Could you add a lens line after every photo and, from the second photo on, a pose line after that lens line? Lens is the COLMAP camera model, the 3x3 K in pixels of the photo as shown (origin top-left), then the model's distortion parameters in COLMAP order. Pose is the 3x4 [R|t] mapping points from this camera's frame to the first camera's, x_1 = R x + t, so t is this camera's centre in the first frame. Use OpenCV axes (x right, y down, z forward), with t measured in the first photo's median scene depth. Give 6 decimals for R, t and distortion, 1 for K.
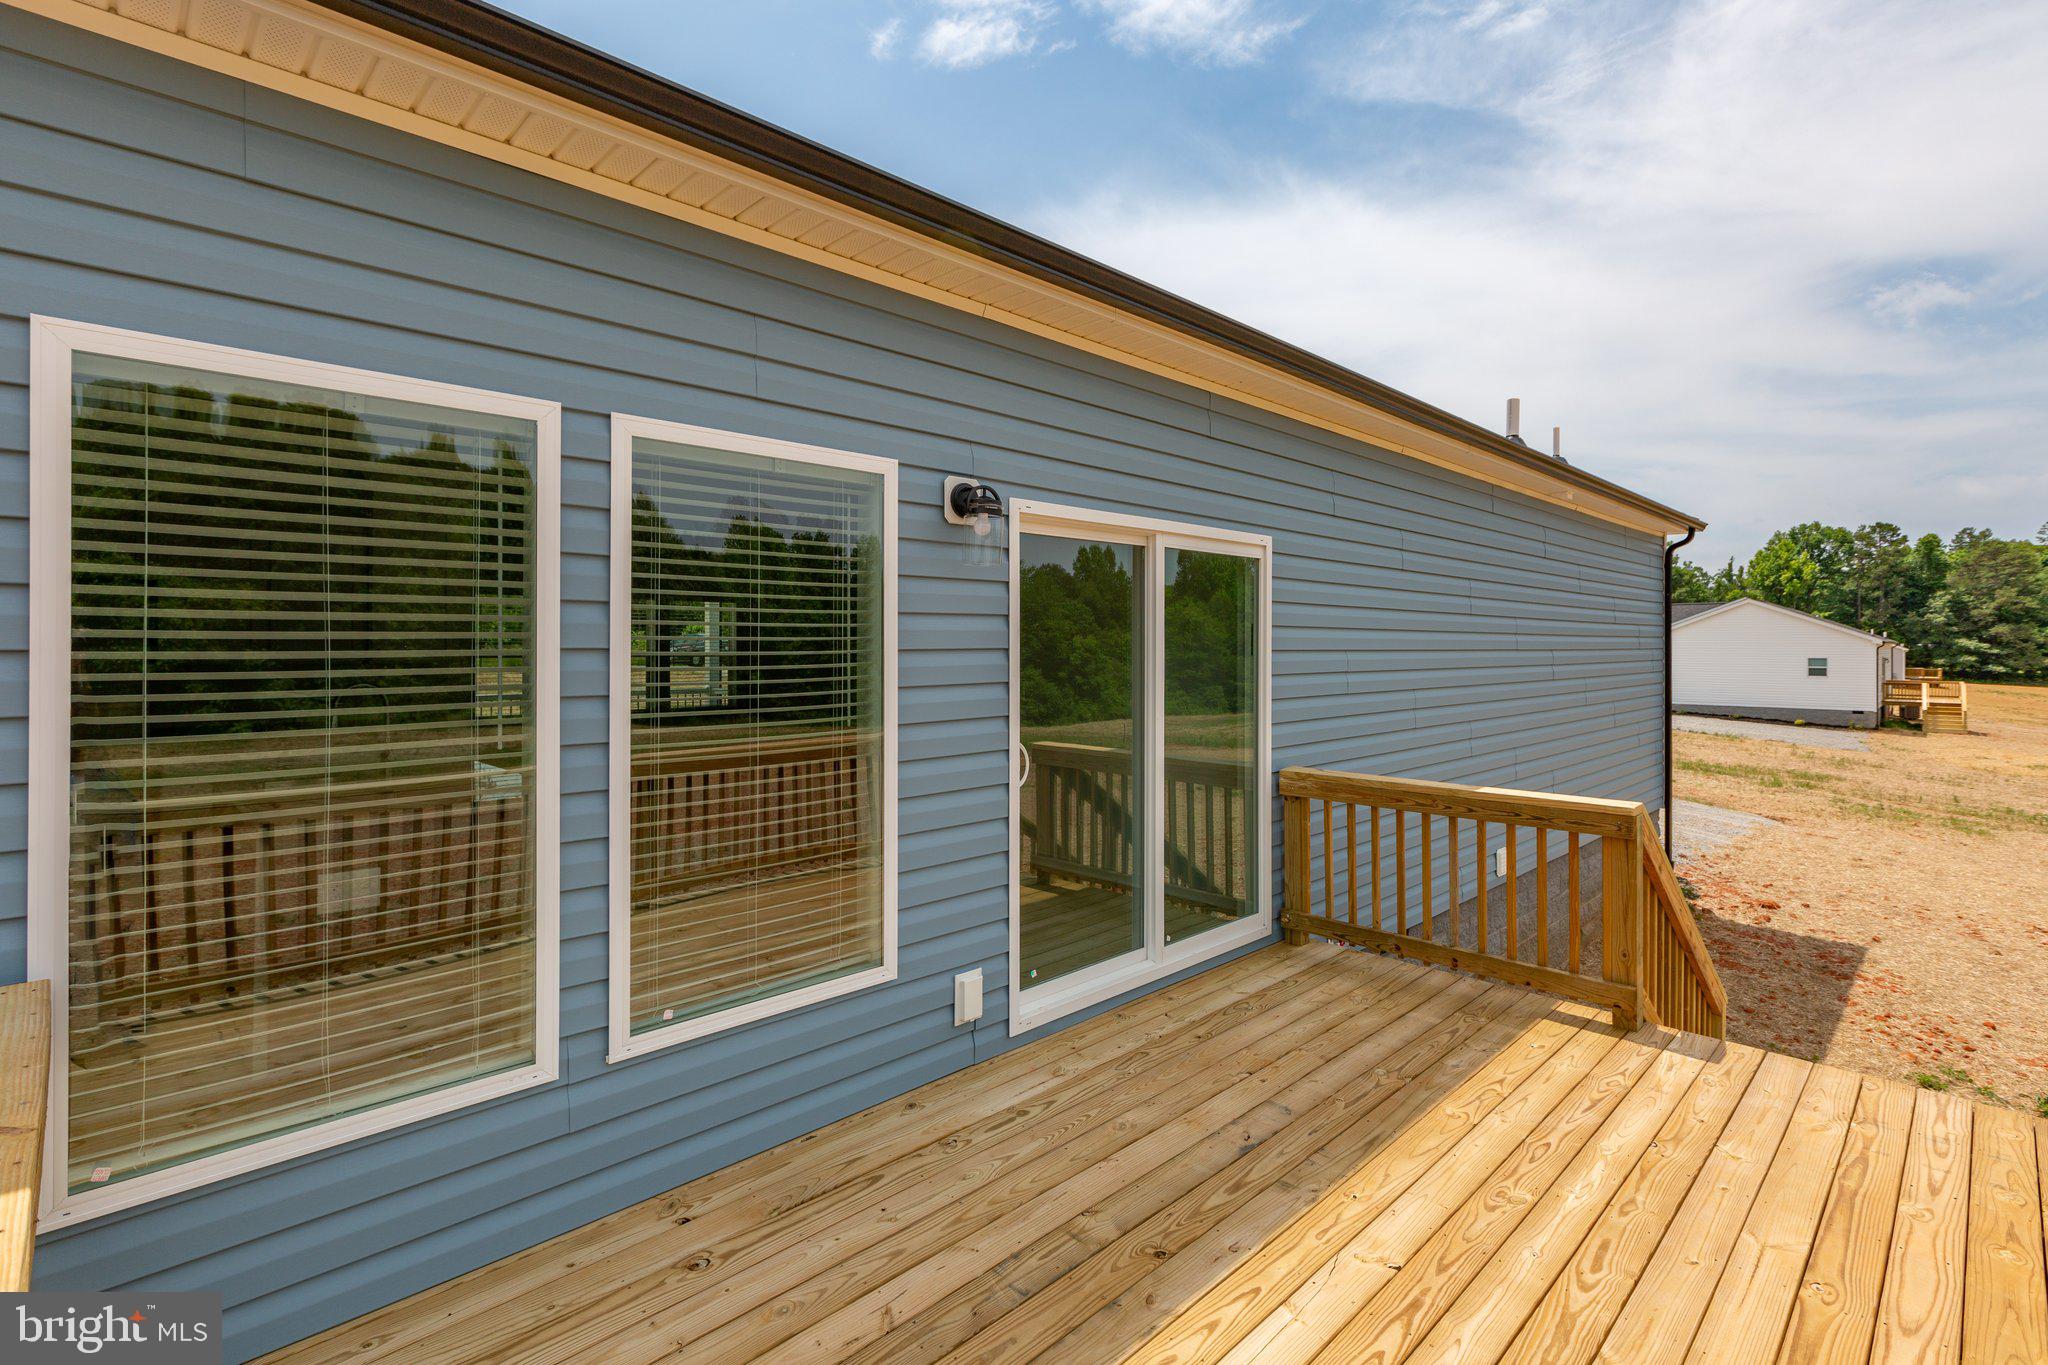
lens RADIAL K [[948.2, 0, 1064.1], [0, 948.2, 624.5], [0, 0, 1]] dist [0.001240, -0.000936]
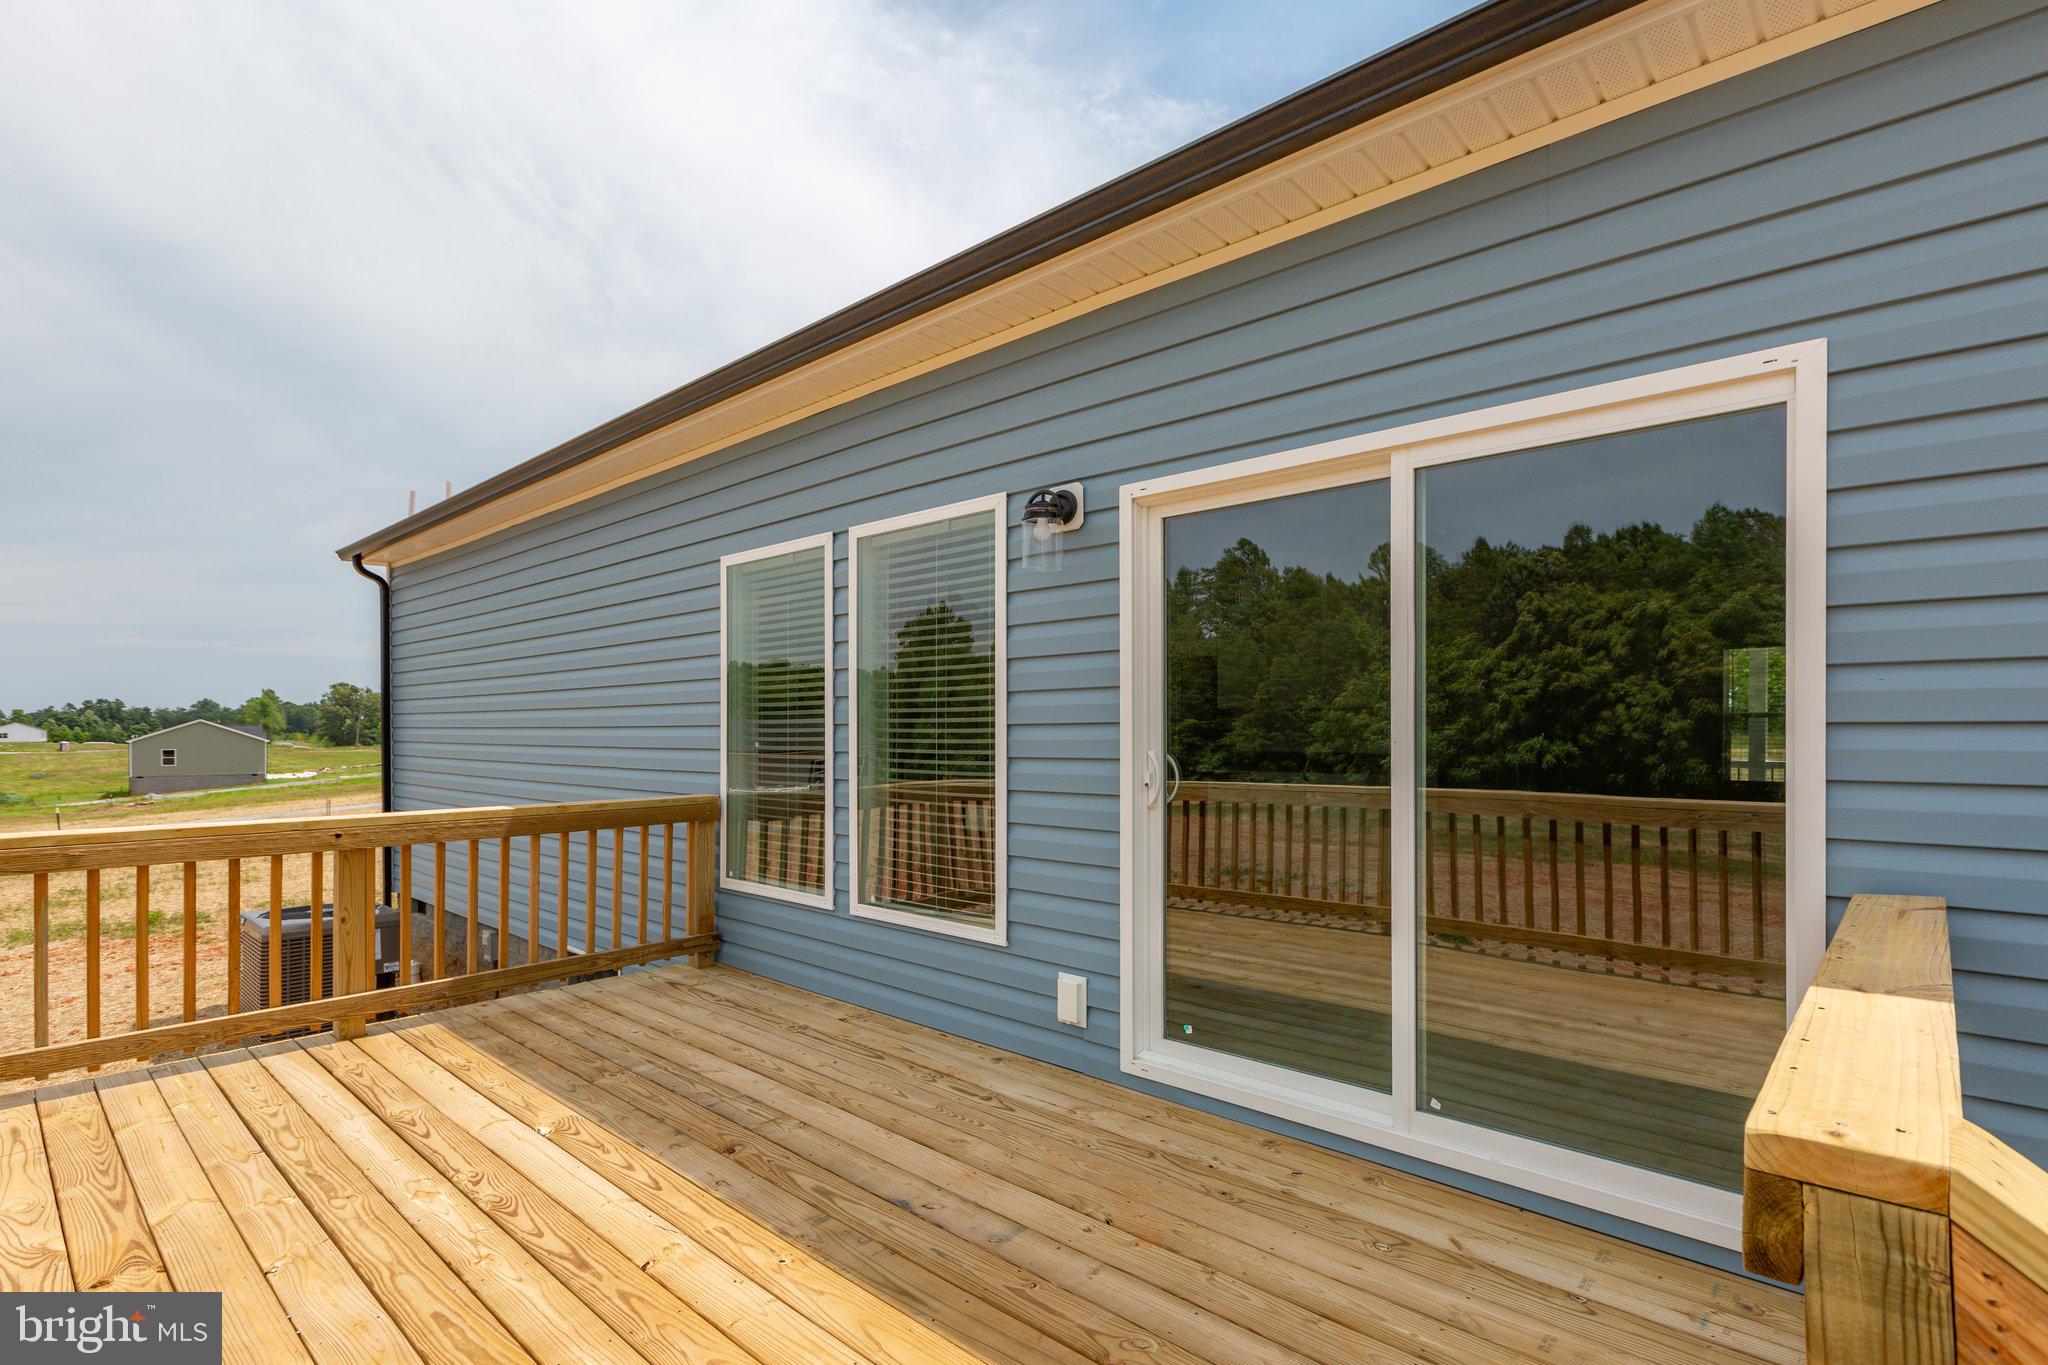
lens RADIAL K [[948.2, 0, 1071.4], [0, 948.2, 723.2], [0, 0, 1]] dist [0.001240, -0.000936]
pose [[0.075401, -0.014887, -0.997042, 0.964027], [0.021819, 0.999674, -0.013276, 0.120516], [0.996915, -0.020754, 0.075701, 0.991817]]
